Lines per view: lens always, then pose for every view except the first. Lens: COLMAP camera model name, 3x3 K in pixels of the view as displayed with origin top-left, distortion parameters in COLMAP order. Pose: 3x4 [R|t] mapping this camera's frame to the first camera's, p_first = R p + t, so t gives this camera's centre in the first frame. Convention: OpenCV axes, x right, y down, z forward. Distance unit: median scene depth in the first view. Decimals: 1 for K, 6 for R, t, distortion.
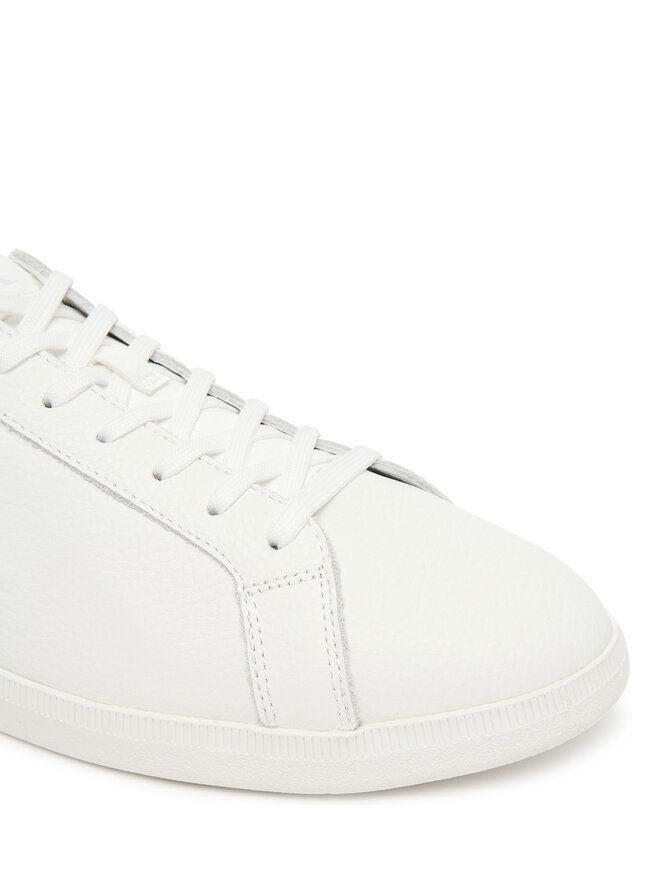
lens RADIAL K [[978.2, 0, 329.5], [0, 978.2, 436.3], [0, 0, 1]] dist [-0.023237, 0.000000]
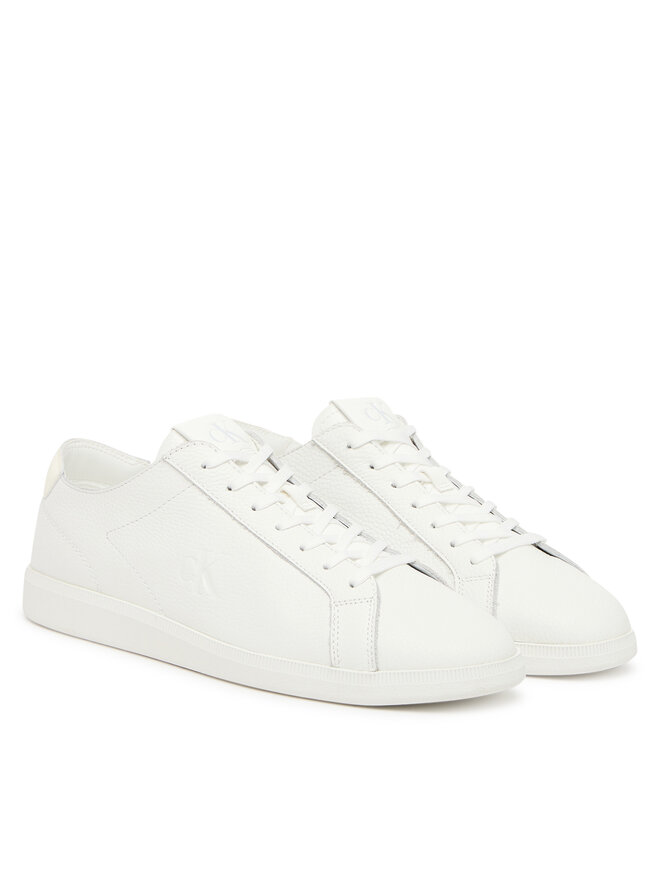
lens RADIAL K [[2045.6, 0, 329.9], [0, 2045.6, 440.1], [0, 0, 1]] dist [-0.037237, 0.000000]
pose [[0.972091, 0.104802, -0.209894, 0.763443], [-0.140785, 0.976267, -0.164566, 0.523738], [0.187665, 0.189523, 0.963775, -3.186212]]
